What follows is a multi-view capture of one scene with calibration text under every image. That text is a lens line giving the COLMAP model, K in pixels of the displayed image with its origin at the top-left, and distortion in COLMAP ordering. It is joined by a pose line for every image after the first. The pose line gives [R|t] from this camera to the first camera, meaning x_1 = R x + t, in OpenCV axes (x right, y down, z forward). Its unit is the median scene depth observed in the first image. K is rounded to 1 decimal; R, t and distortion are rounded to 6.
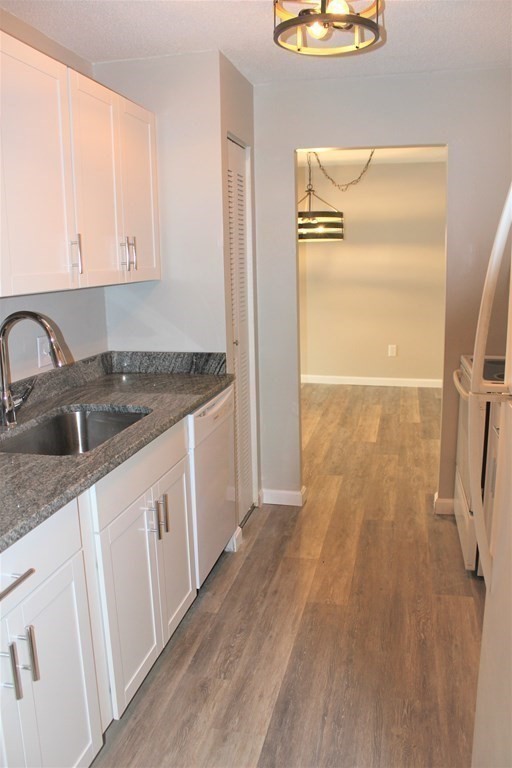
lens RADIAL K [[639.6, 0, 257.1], [0, 639.6, 371.3], [0, 0, 1]] dist [-0.152181, 0.129961]
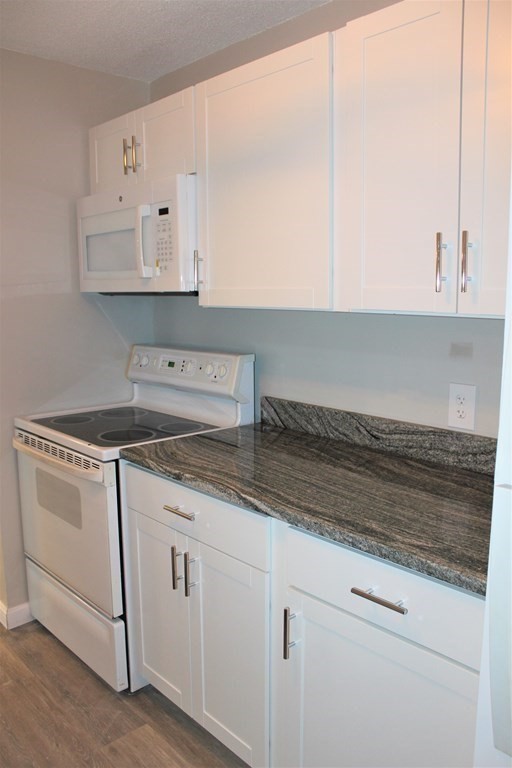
lens RADIAL K [[639.6, 0, 257.1], [0, 639.6, 371.3], [0, 0, 1]] dist [-0.152181, 0.129961]
pose [[0.567761, -0.095580, 0.817626, -0.133230], [0.143632, 0.989503, 0.015935, -0.053615], [-0.810566, 0.108390, 0.575530, 0.328988]]
